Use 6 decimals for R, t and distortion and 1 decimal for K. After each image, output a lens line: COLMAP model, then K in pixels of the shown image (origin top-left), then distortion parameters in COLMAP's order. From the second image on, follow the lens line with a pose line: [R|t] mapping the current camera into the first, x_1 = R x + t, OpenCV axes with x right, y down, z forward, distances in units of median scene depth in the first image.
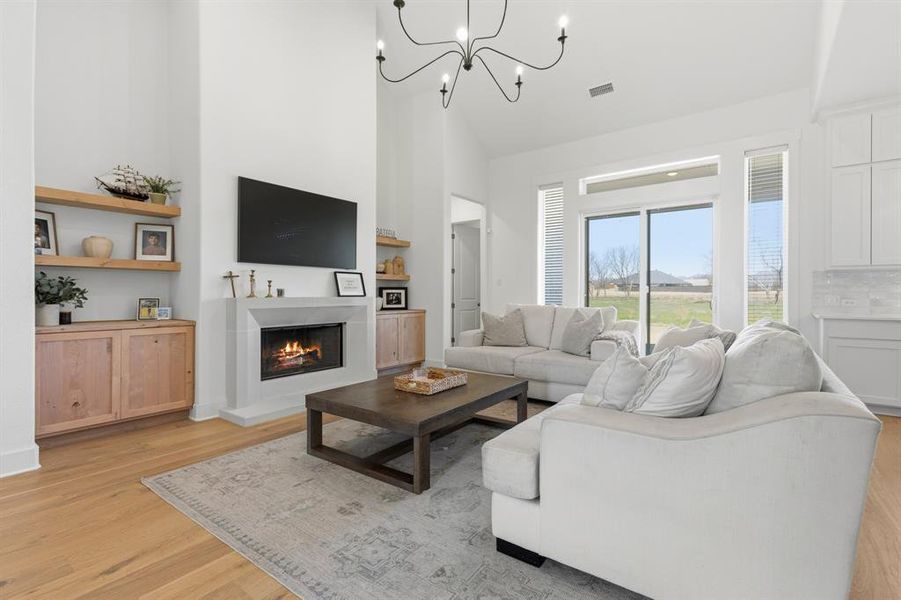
lens RADIAL K [[418.9, 0, 450.4], [0, 418.9, 294.1], [0, 0, 1]] dist [0.010700, -0.001257]
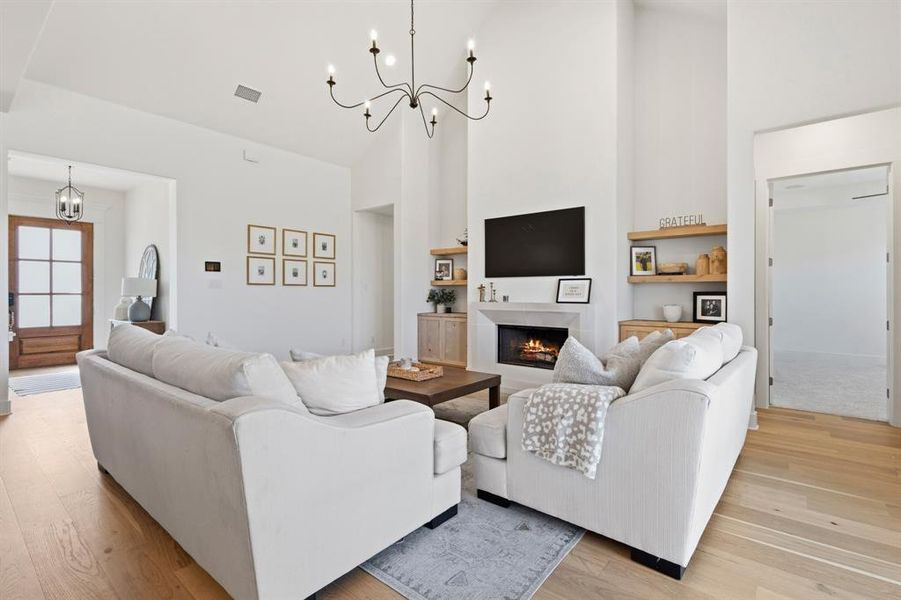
lens RADIAL K [[418.9, 0, 450.4], [0, 418.9, 294.1], [0, 0, 1]] dist [0.010700, -0.001257]
pose [[-0.045992, 0.000531, -0.998942, 0.941839], [-0.002864, 0.999996, 0.000664, -0.018577], [0.998938, 0.002892, -0.045990, 0.918079]]
